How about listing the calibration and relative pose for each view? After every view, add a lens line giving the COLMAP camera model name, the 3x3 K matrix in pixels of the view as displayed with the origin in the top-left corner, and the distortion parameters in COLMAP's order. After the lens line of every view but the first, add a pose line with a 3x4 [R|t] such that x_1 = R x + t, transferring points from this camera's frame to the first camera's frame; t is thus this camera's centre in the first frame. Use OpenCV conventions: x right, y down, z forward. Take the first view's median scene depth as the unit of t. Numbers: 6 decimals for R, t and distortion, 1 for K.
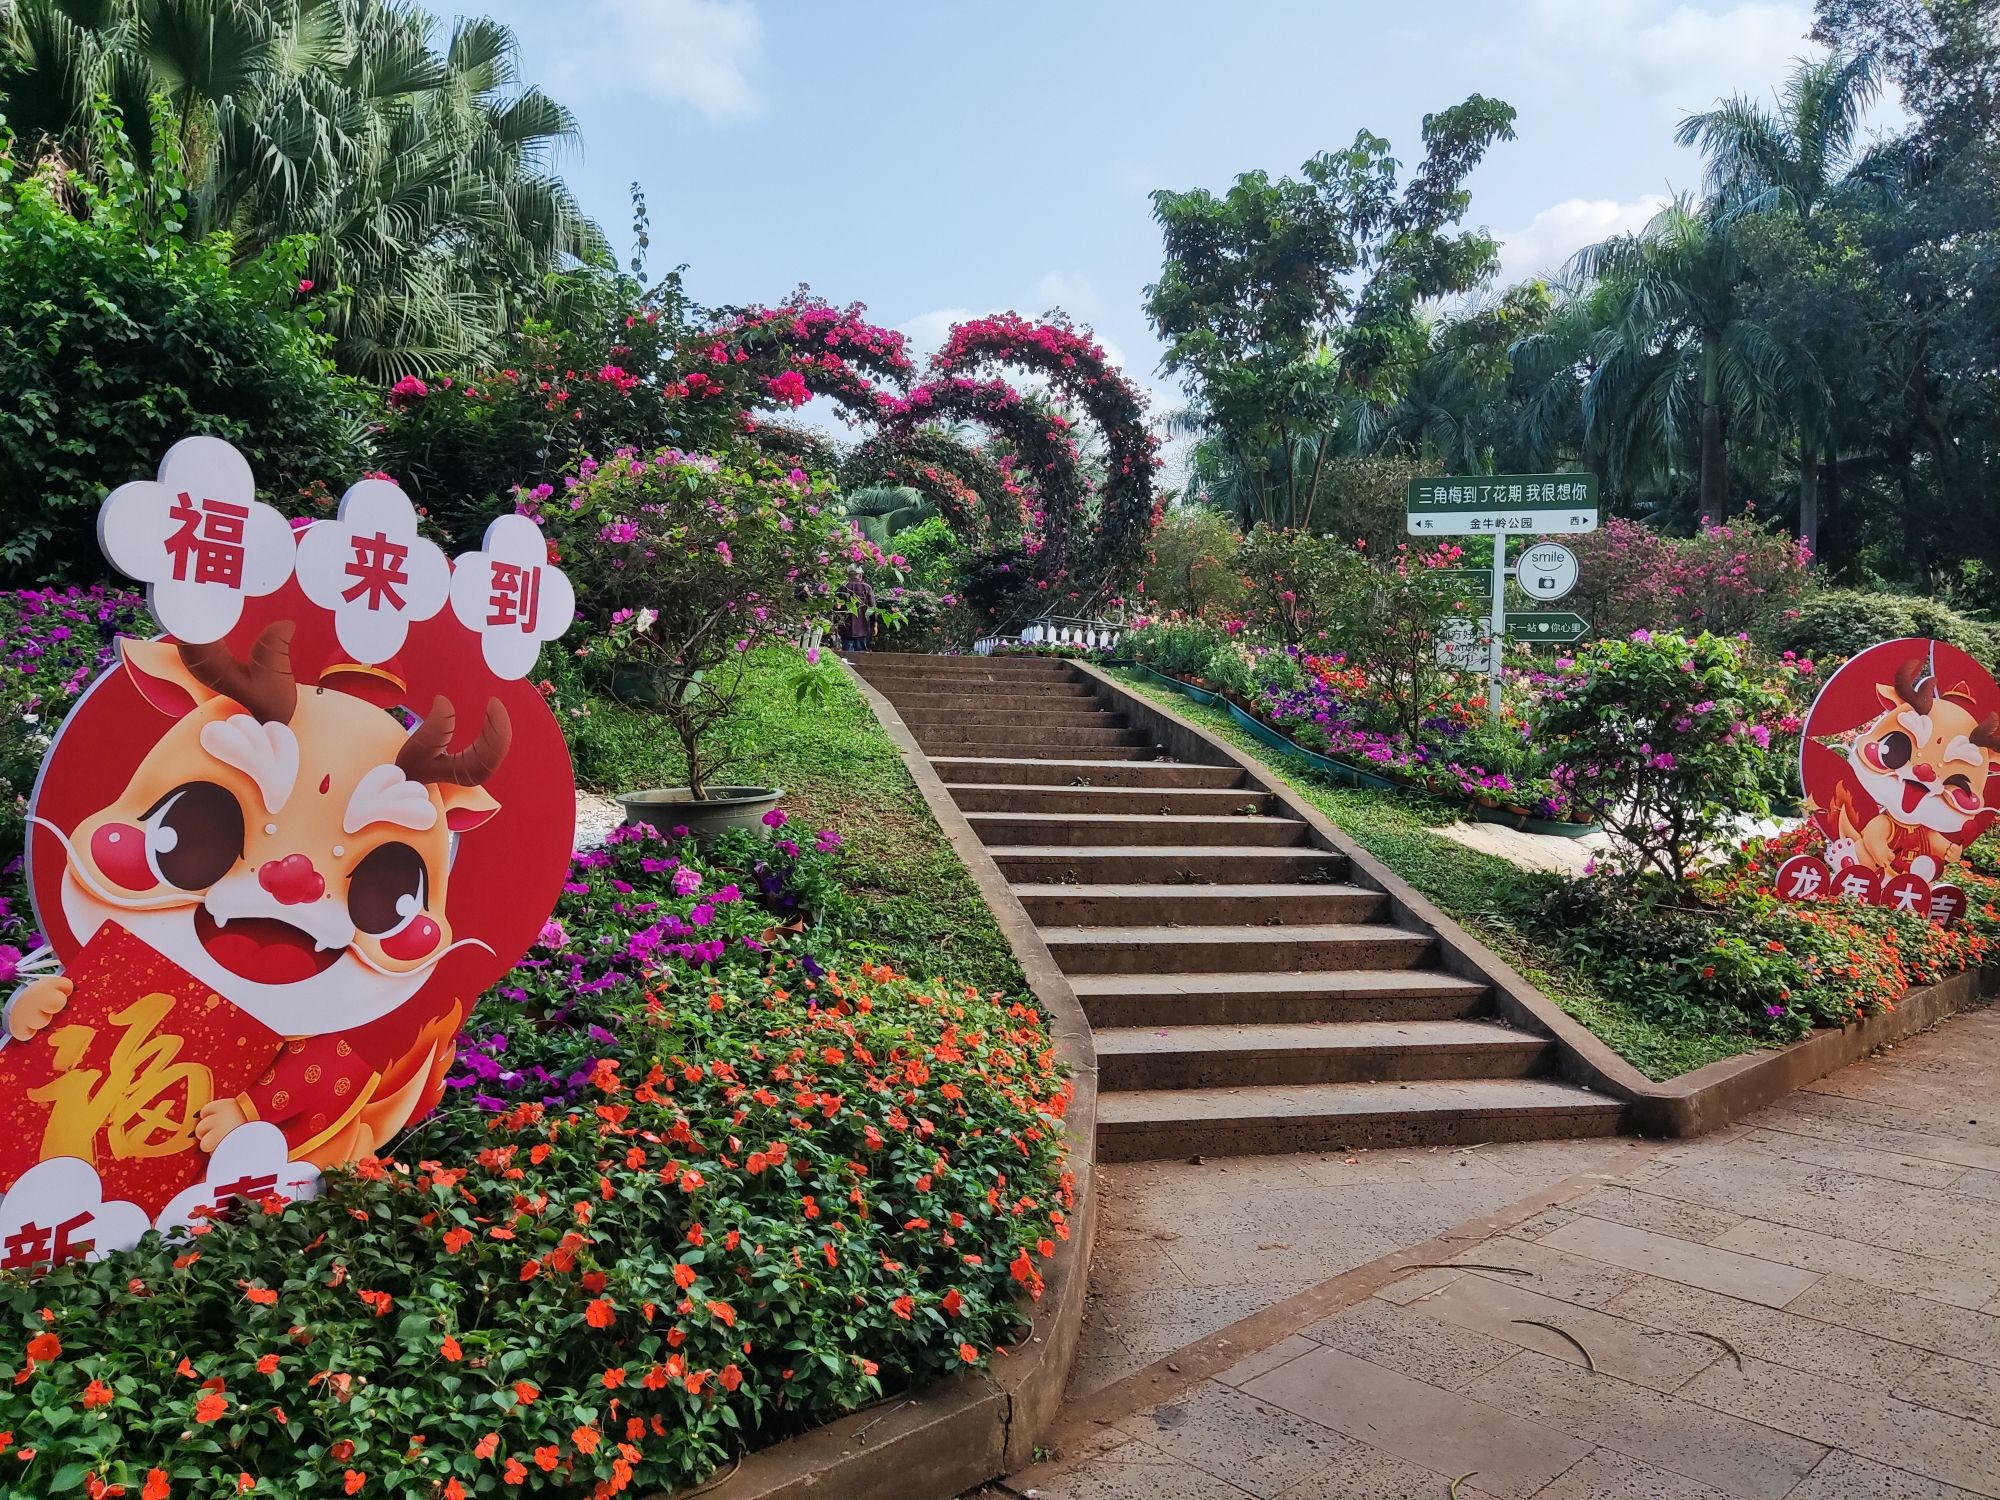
lens RADIAL K [[1327.2, 0, 1000.0], [0, 1327.2, 750.0], [0, 0, 1]] dist [0.005801, -0.084224]
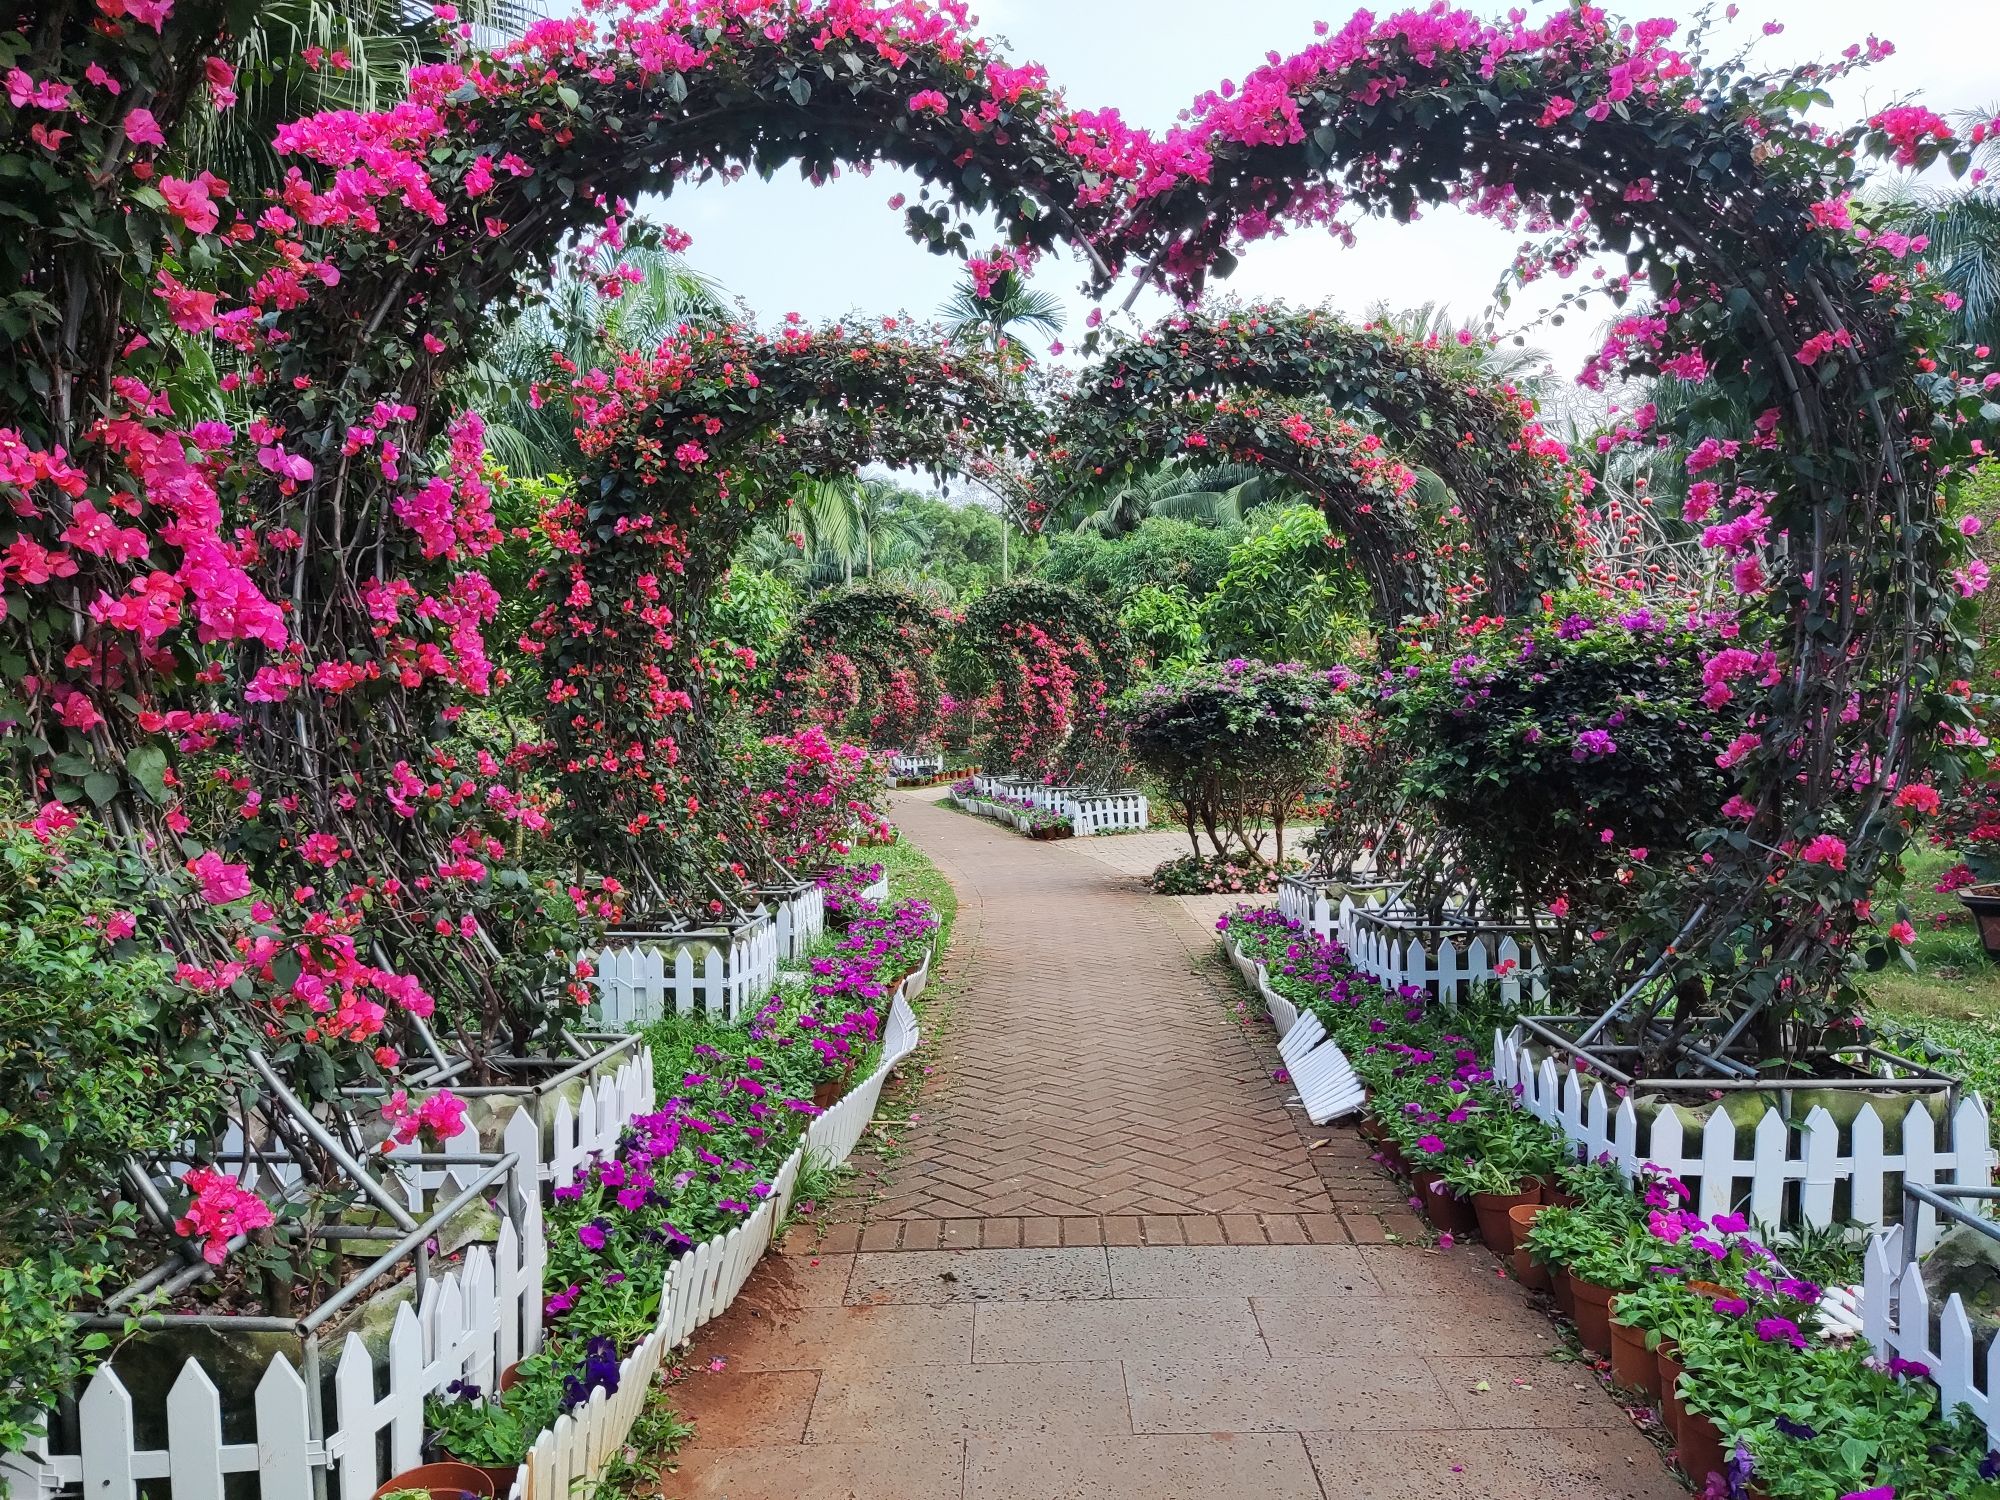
lens RADIAL K [[1327.2, 0, 1000.0], [0, 1327.2, 750.0], [0, 0, 1]] dist [0.005801, -0.084224]
pose [[0.962013, -0.033727, -0.270911, -0.049370], [0.039743, 0.999070, 0.016748, -0.181928], [0.270094, -0.026878, 0.962459, 0.877969]]
